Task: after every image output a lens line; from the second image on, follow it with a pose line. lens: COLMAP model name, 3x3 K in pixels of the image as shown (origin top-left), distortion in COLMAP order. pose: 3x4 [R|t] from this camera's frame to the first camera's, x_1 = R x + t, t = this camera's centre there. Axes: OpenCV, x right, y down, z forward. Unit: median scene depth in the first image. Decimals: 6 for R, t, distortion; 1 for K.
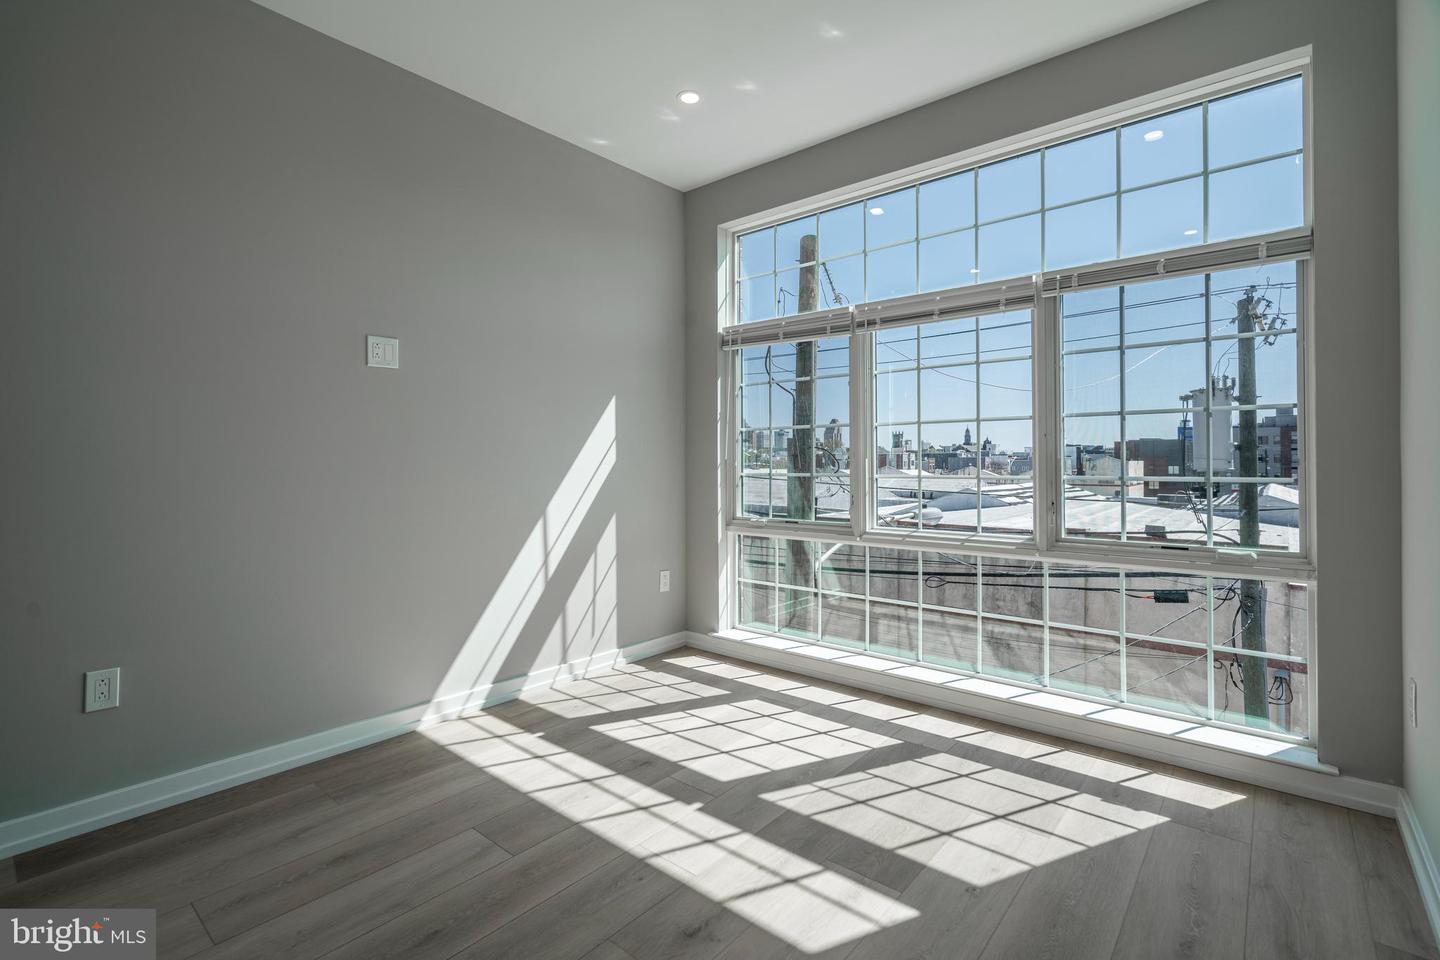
lens RADIAL K [[663.3, 0, 723.1], [0, 663.3, 454.8], [0, 0, 1]] dist [-0.000076, -0.000073]
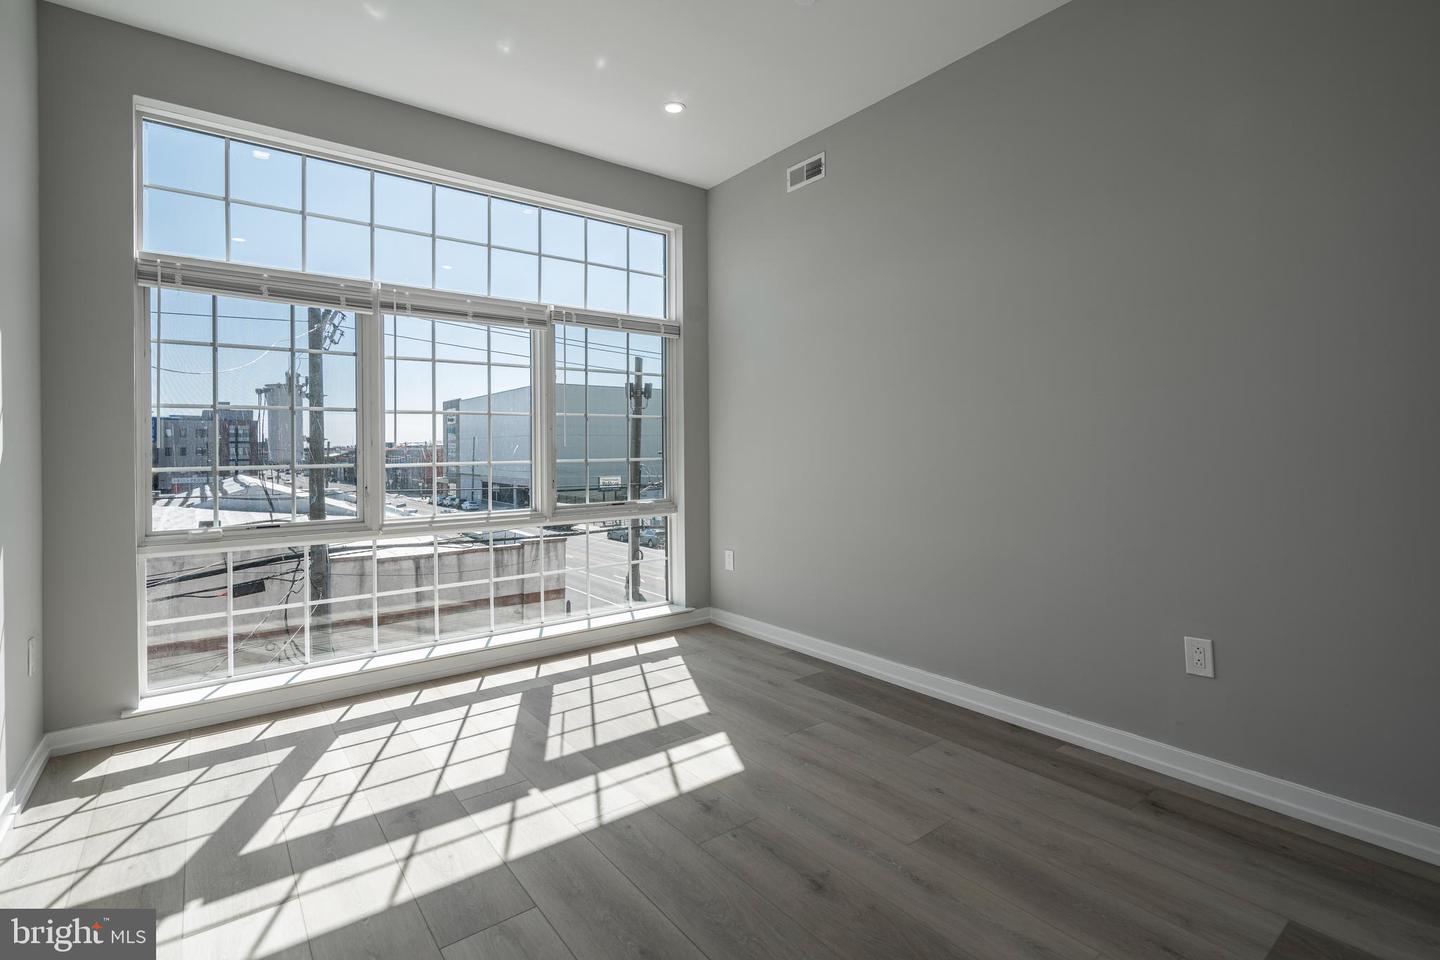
lens RADIAL K [[663.3, 0, 723.1], [0, 663.3, 454.8], [0, 0, 1]] dist [-0.000076, -0.000073]
pose [[0.210467, -0.007096, 0.977575, -0.830040], [-0.002313, 0.999967, 0.007756, 0.009892], [-0.977598, -0.003894, 0.210443, 0.443762]]
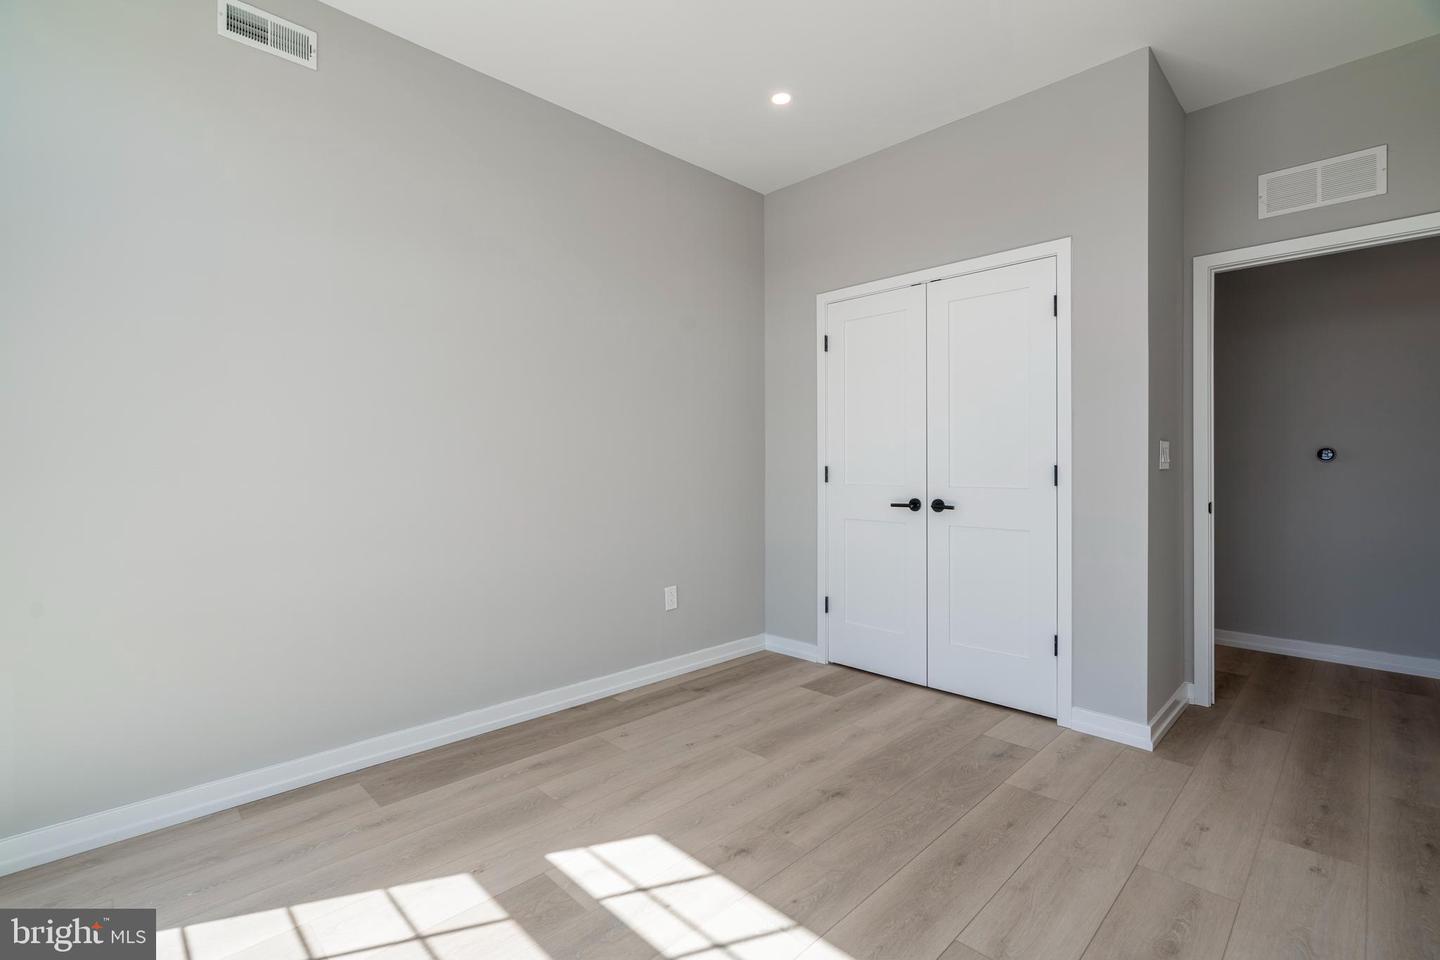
lens RADIAL K [[653.8, 0, 703.8], [0, 653.8, 470.7], [0, 0, 1]] dist [0.000388, 0.000113]
pose [[-0.994163, 0.000888, 0.107884, -0.068337], [0.000481, 0.999993, -0.003800, 0.013140], [-0.107887, -0.003726, -0.994156, 1.401982]]
